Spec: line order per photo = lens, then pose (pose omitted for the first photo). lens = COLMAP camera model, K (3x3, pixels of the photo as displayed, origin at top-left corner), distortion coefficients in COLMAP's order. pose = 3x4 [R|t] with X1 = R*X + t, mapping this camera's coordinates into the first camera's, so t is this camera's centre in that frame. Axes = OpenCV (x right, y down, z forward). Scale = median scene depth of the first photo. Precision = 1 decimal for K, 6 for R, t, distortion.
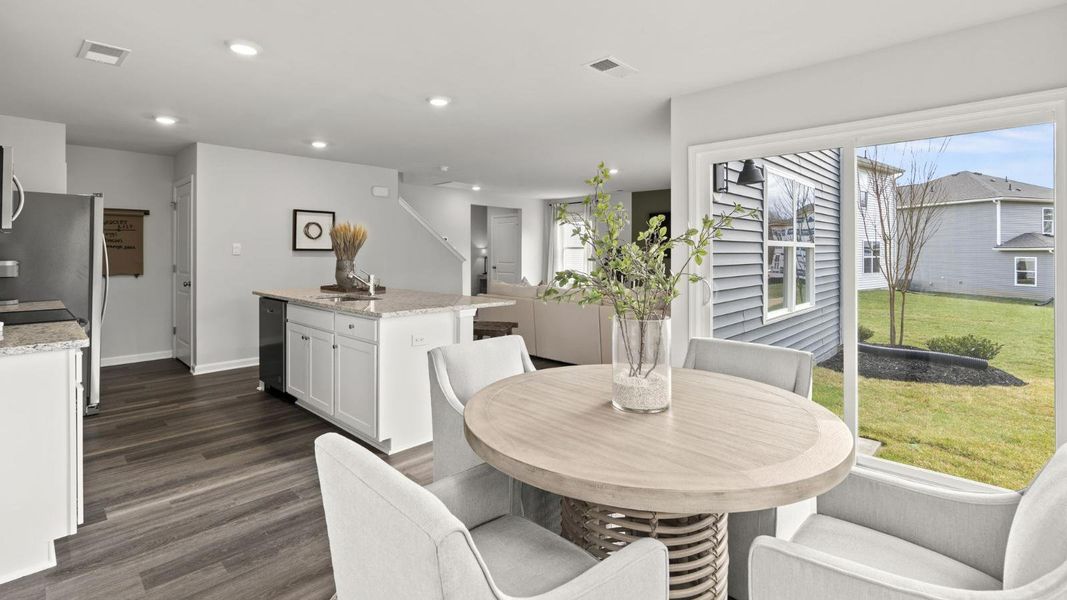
lens RADIAL K [[483.2, 0, 521.9], [0, 483.2, 251.9], [0, 0, 1]] dist [-0.001306, -0.000027]
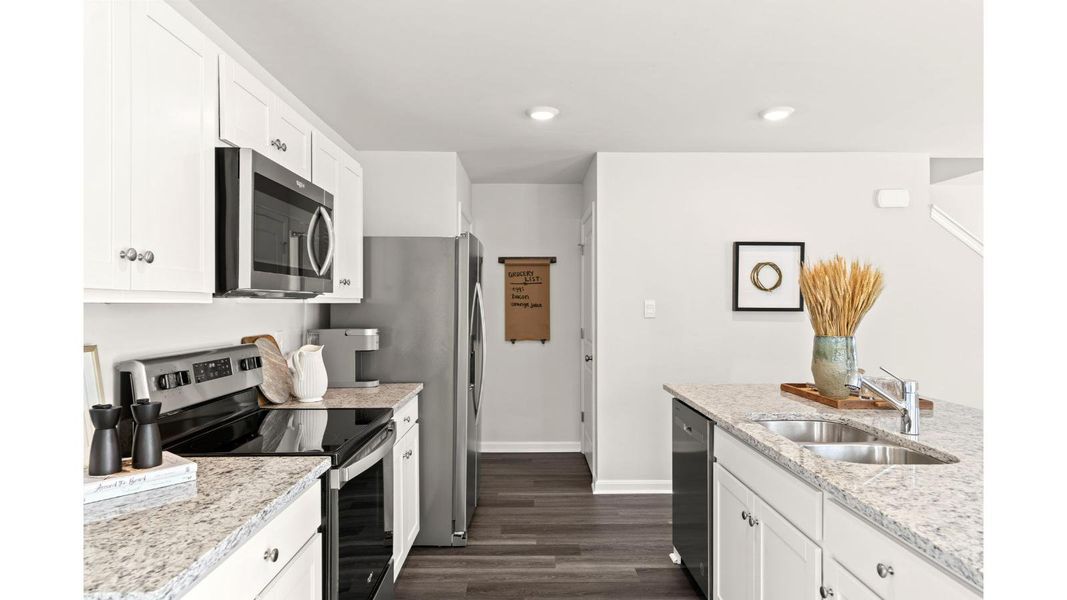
lens RADIAL K [[584.8, 0, 533.5], [0, 584.8, 300.0], [0, 0, 1]] dist [-0.000469, 0.000316]
pose [[0.706537, -0.003600, -0.707666, -0.151506], [0.000595, 0.999990, -0.004493, -0.014634], [0.707675, 0.002753, 0.706532, 0.349070]]
